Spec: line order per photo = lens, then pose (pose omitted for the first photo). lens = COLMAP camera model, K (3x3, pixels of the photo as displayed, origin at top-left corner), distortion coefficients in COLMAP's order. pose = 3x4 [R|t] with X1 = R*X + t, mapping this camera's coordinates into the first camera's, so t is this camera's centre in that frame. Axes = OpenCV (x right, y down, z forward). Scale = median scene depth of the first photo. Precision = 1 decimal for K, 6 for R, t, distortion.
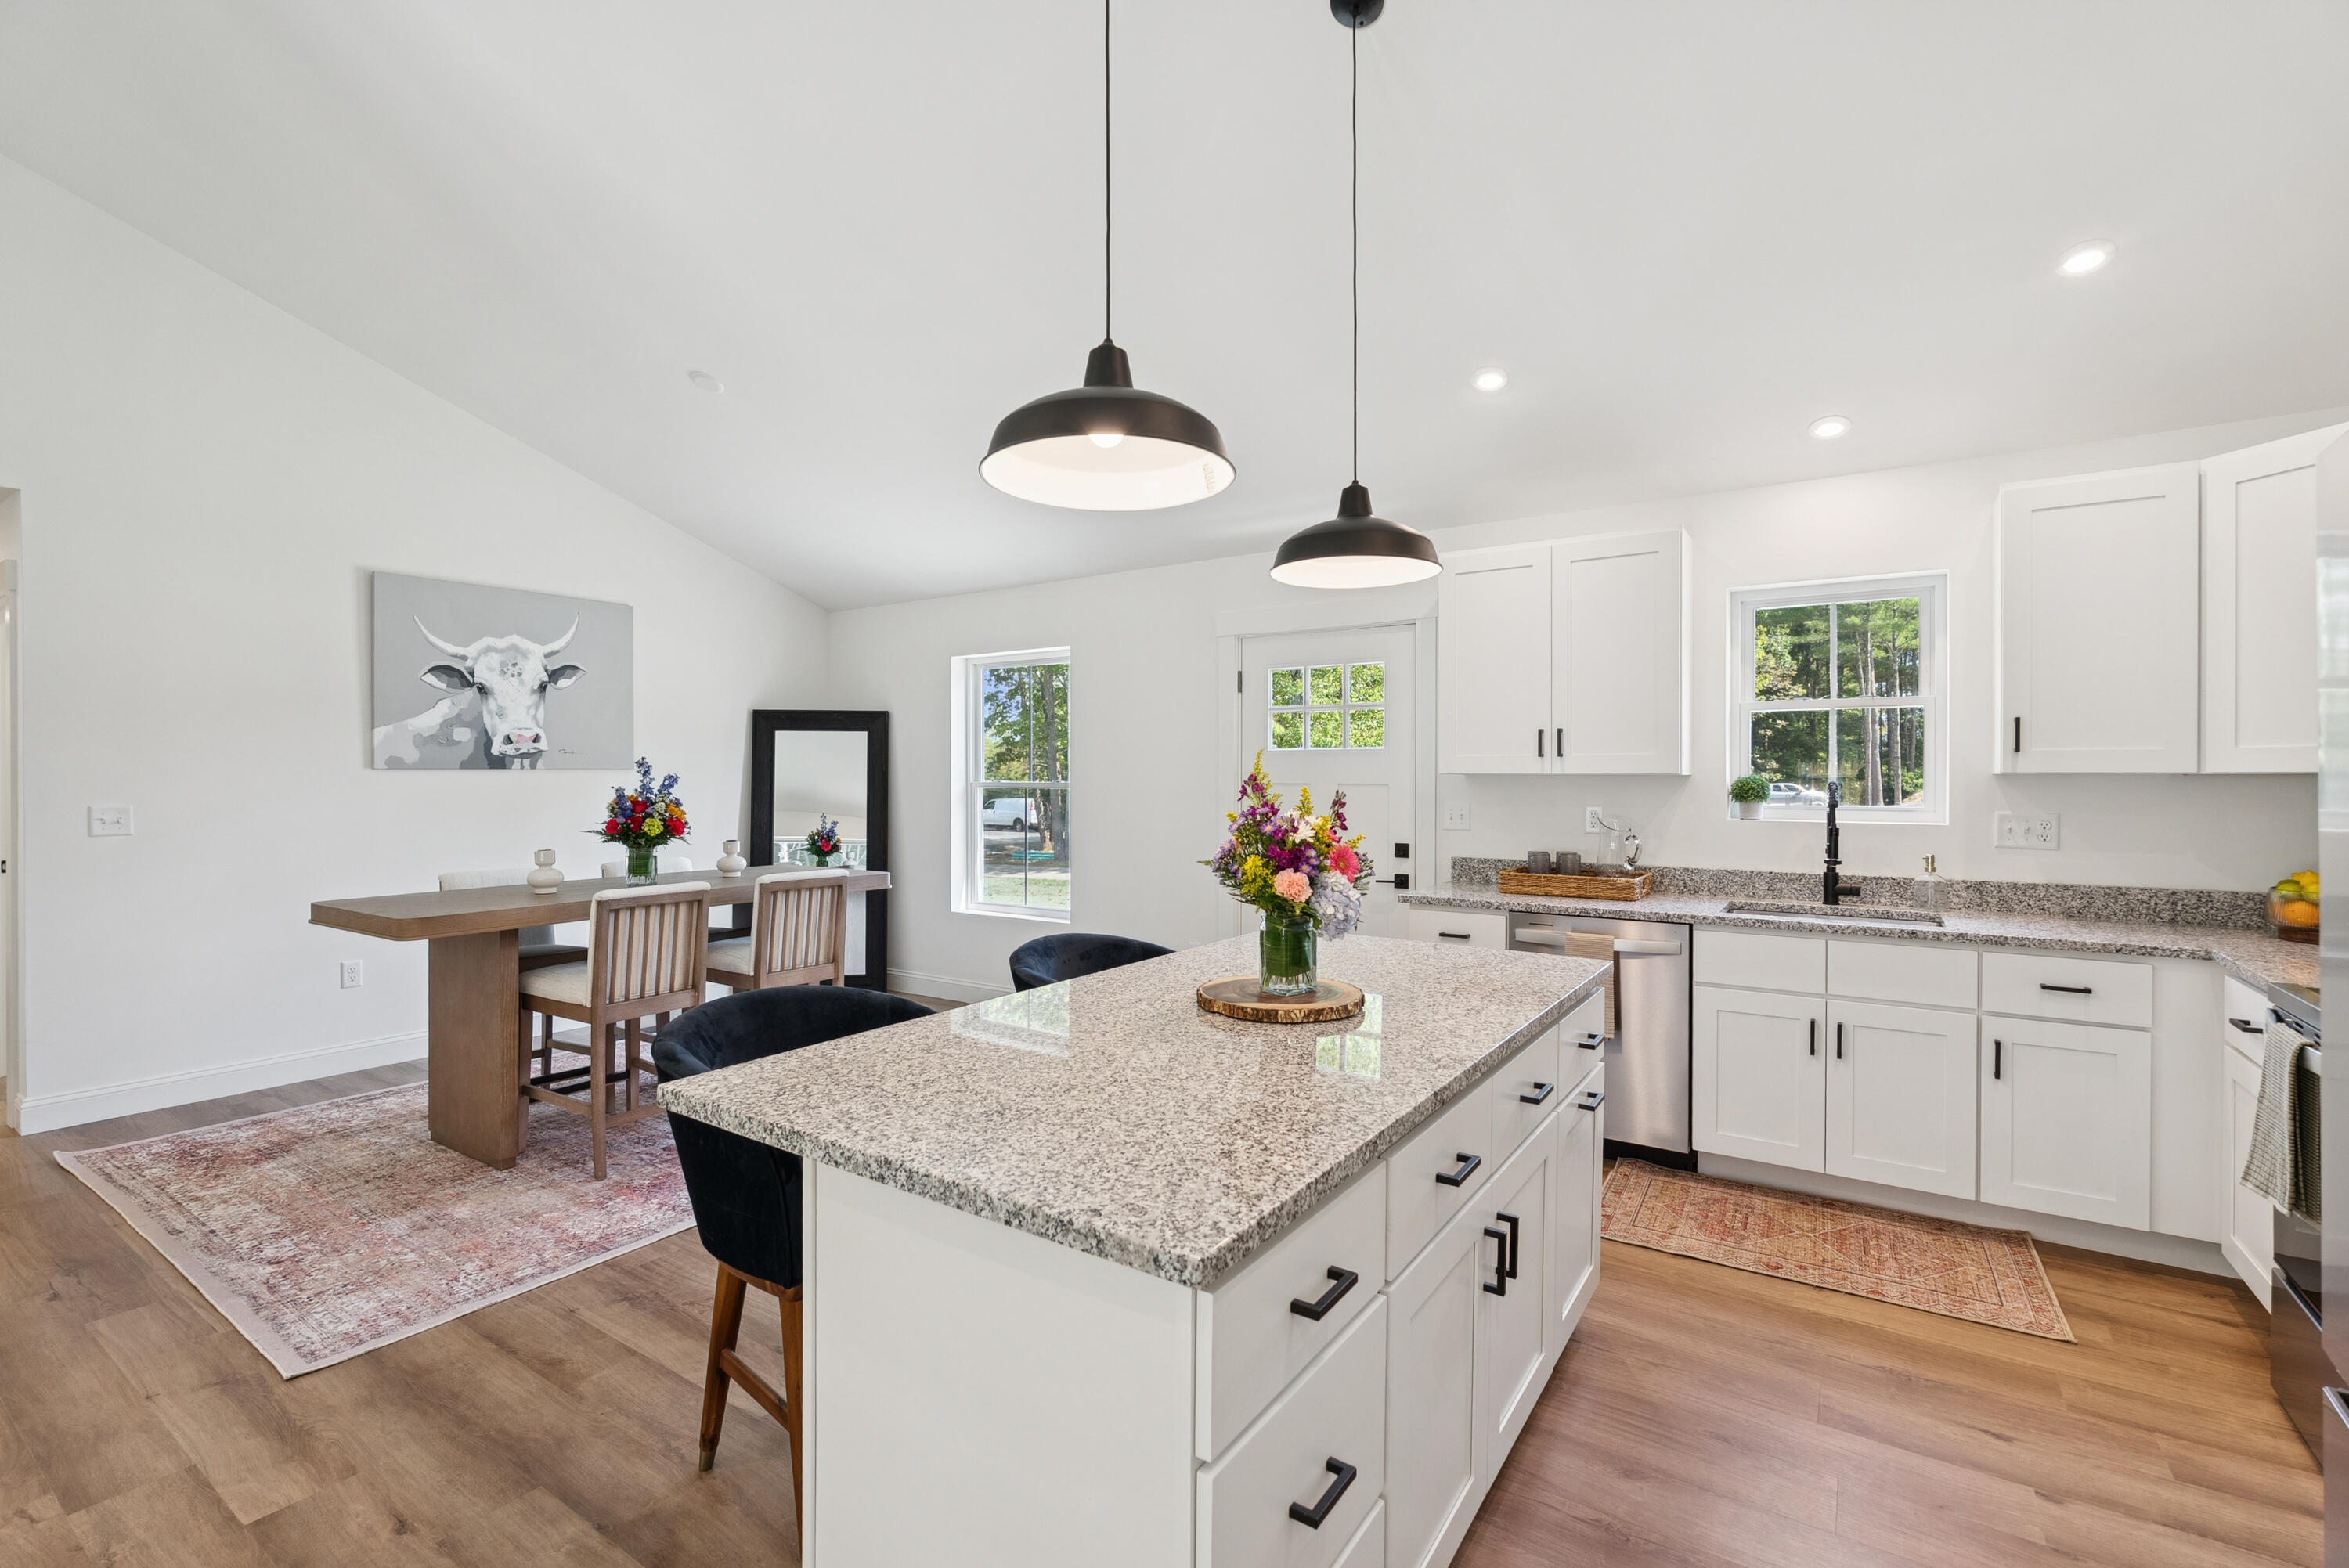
lens RADIAL K [[1042.4, 0, 1170.0], [0, 1042.4, 771.0], [0, 0, 1]] dist [-0.000948, 0.000266]
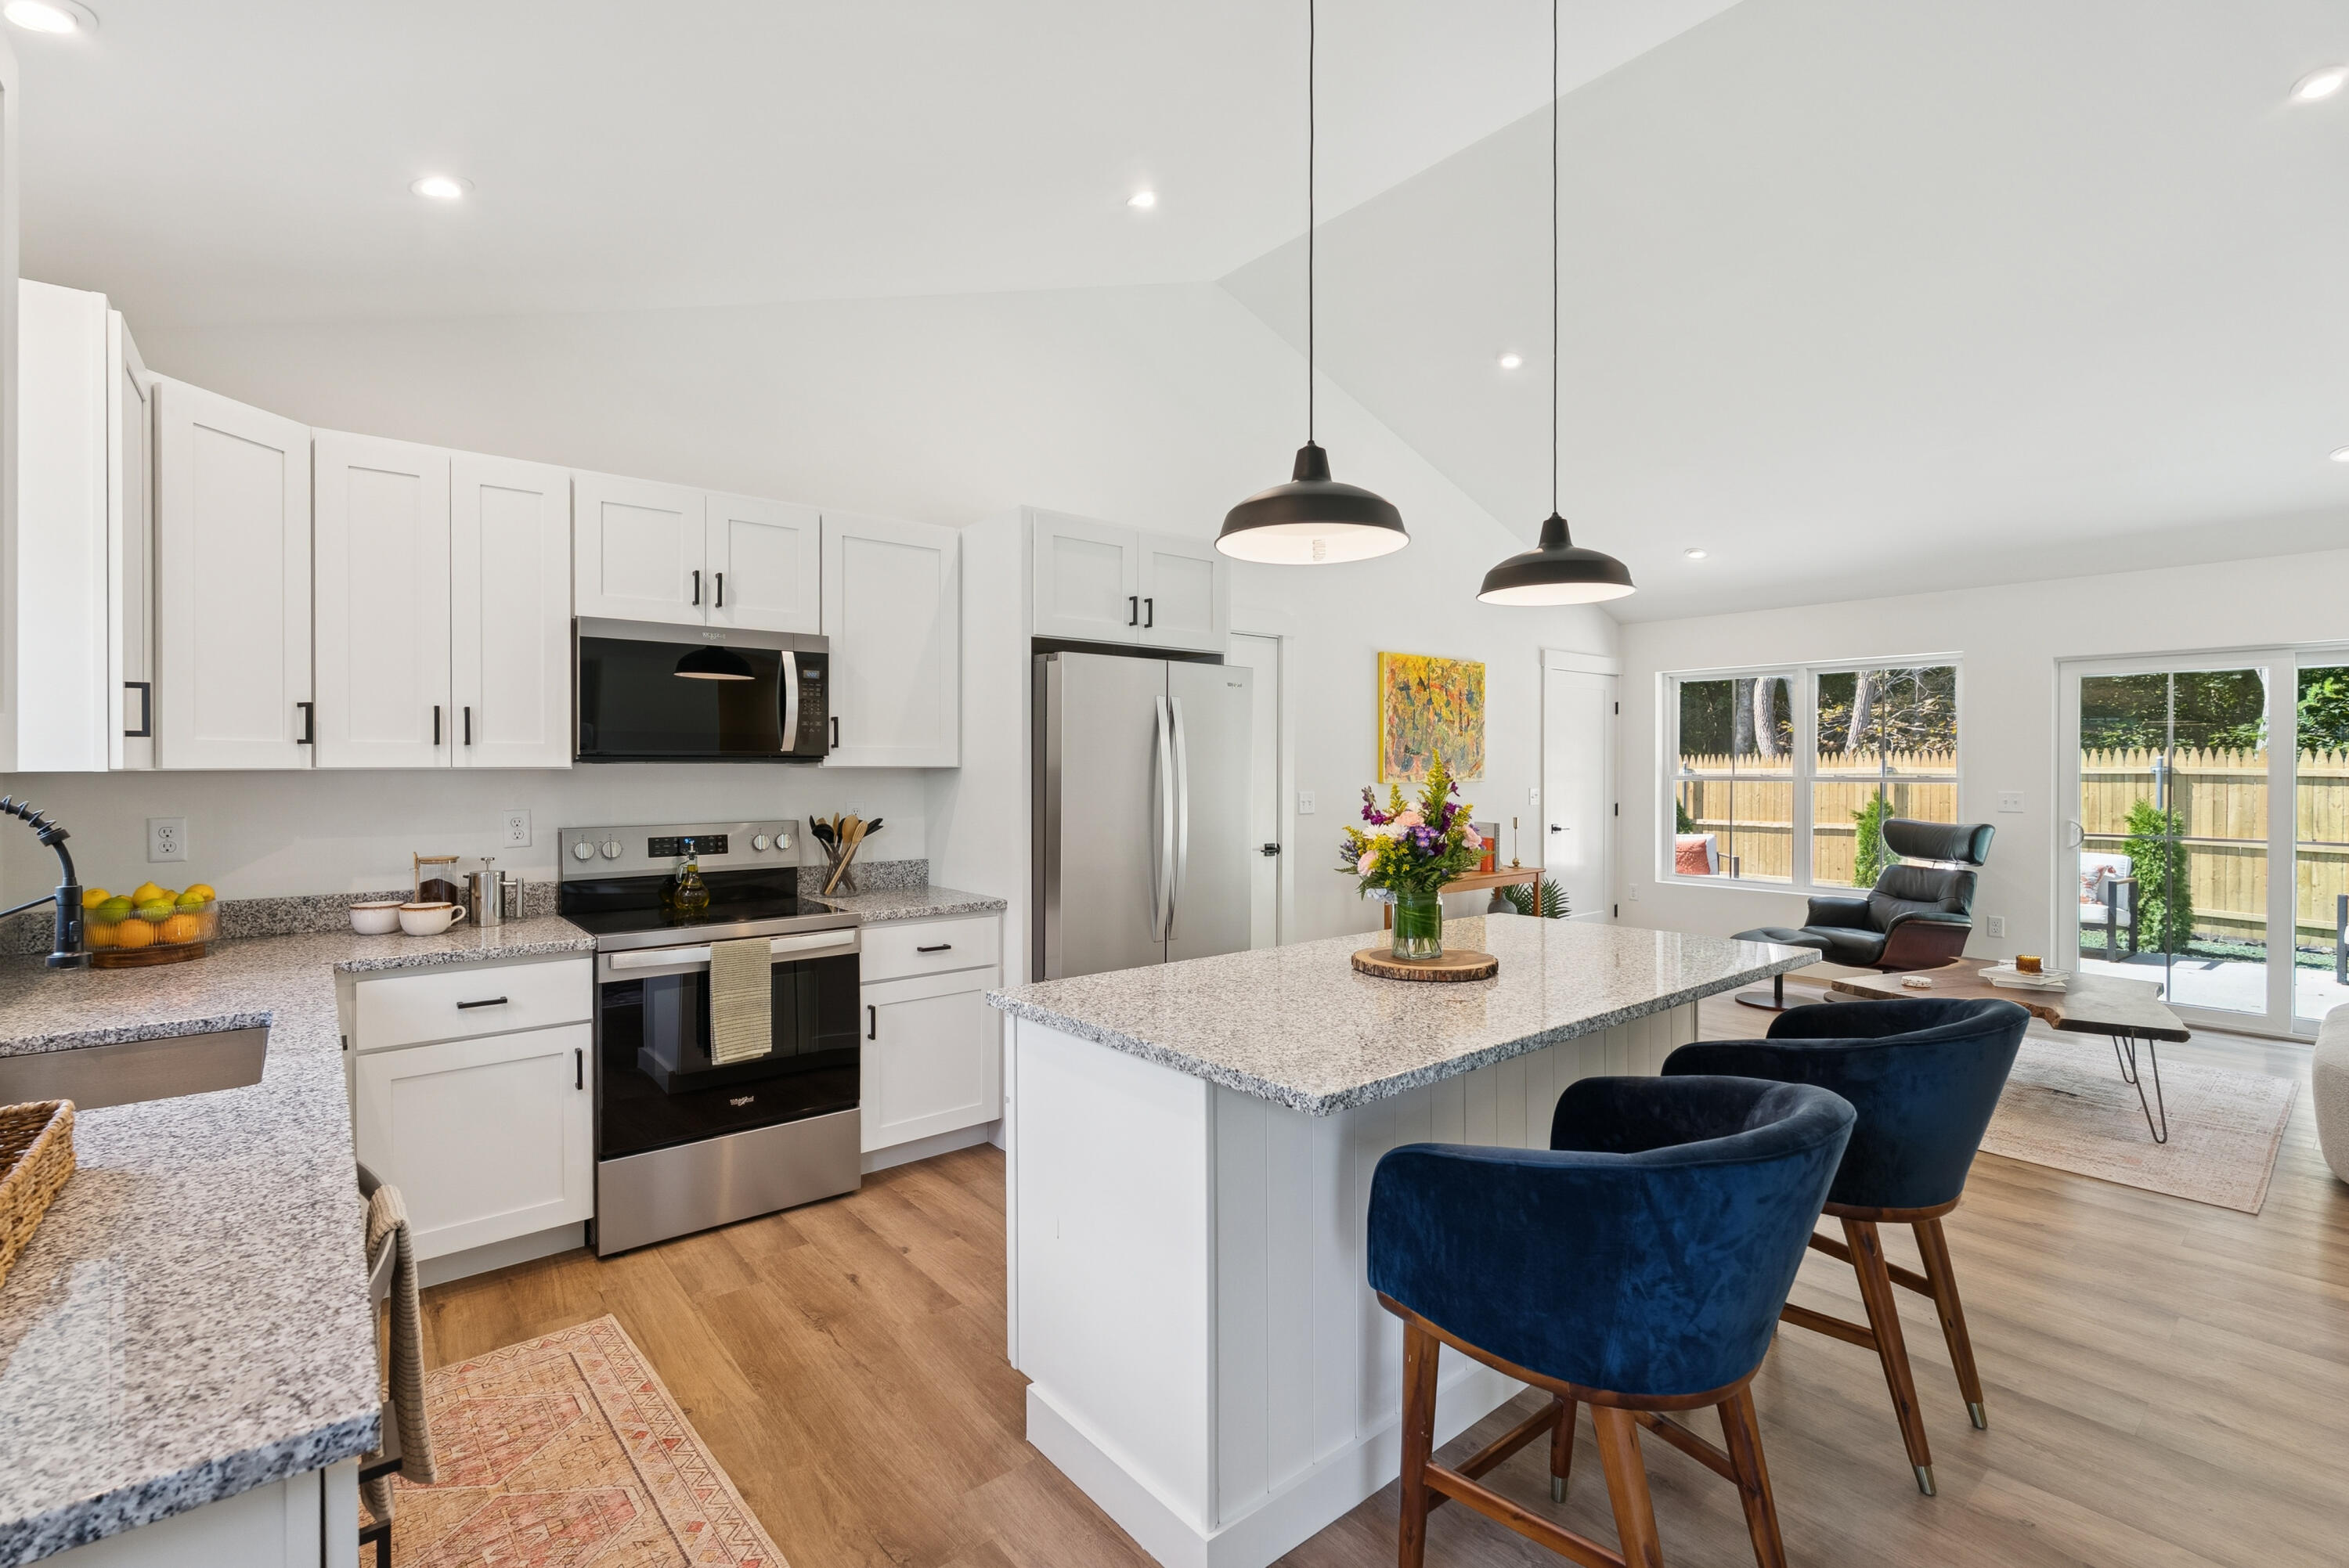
lens RADIAL K [[1042.4, 0, 1170.0], [0, 1042.4, 771.0], [0, 0, 1]] dist [-0.000948, 0.000266]
pose [[-0.956627, -0.006455, 0.291245, 0.036883], [-0.003972, 0.999951, 0.009114, -0.008156], [-0.291289, 0.007562, -0.956605, 1.935895]]
